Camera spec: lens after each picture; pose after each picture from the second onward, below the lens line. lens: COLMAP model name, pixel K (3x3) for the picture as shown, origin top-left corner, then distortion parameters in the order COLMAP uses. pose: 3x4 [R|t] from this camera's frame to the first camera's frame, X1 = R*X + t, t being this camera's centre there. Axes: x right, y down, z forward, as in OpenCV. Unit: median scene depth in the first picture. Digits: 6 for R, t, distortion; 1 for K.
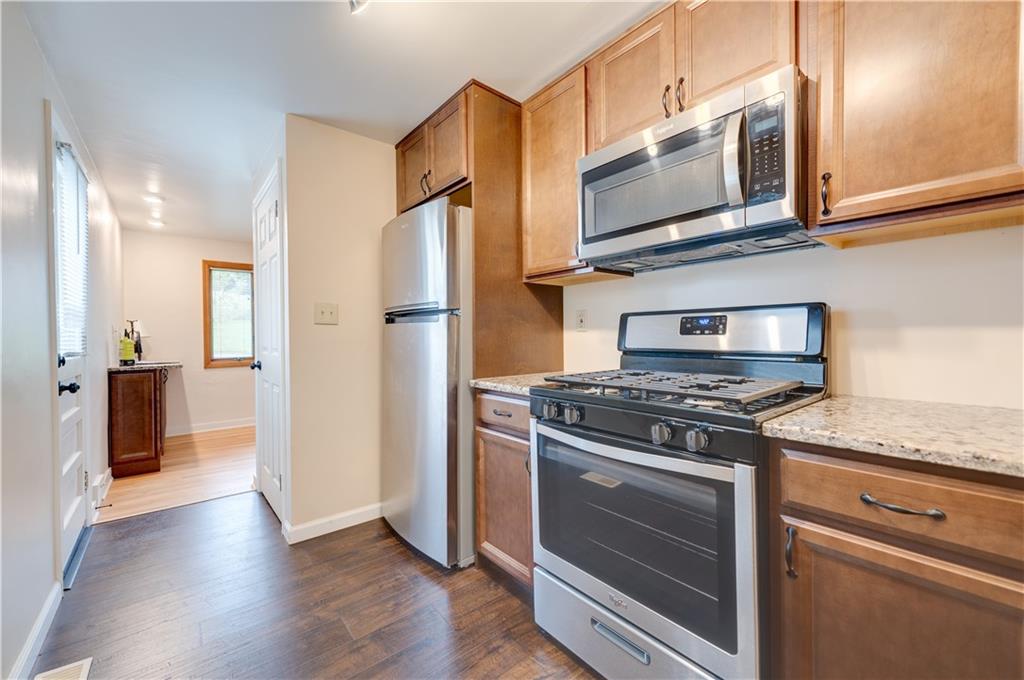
lens RADIAL K [[407.3, 0, 510.3], [0, 407.3, 338.7], [0, 0, 1]] dist [0.001508, -0.000041]
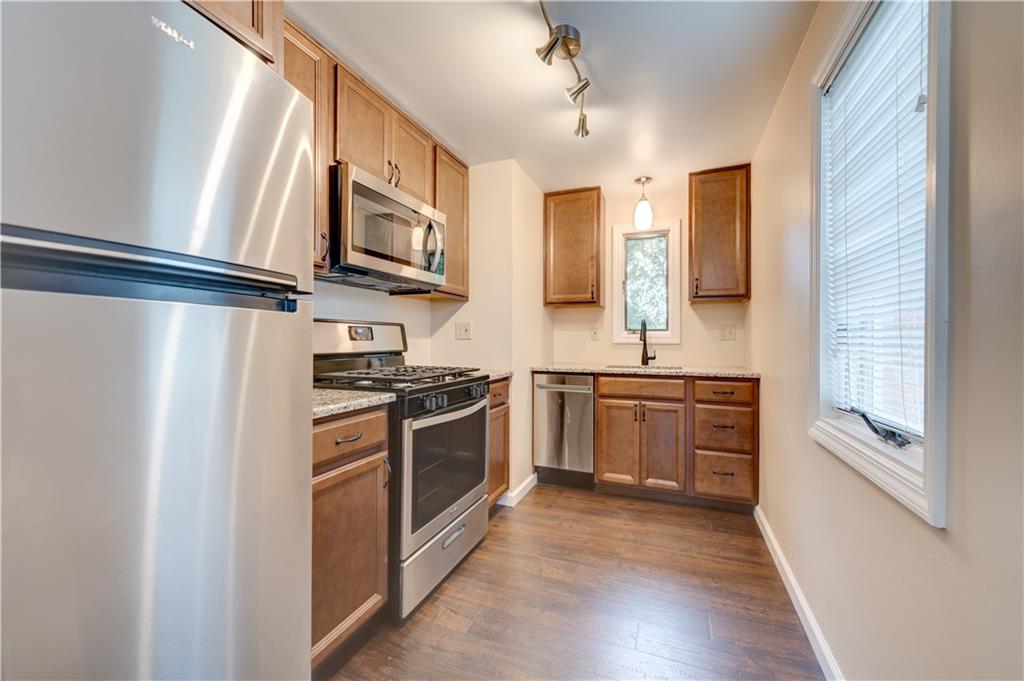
lens RADIAL K [[407.3, 0, 510.3], [0, 407.3, 339.2], [0, 0, 1]] dist [0.001508, -0.000041]
pose [[-0.473770, 0.011625, 0.880572, -0.993136], [0.011513, 0.999909, -0.007006, 0.000274], [-0.880573, 0.006819, -0.473861, 1.262877]]
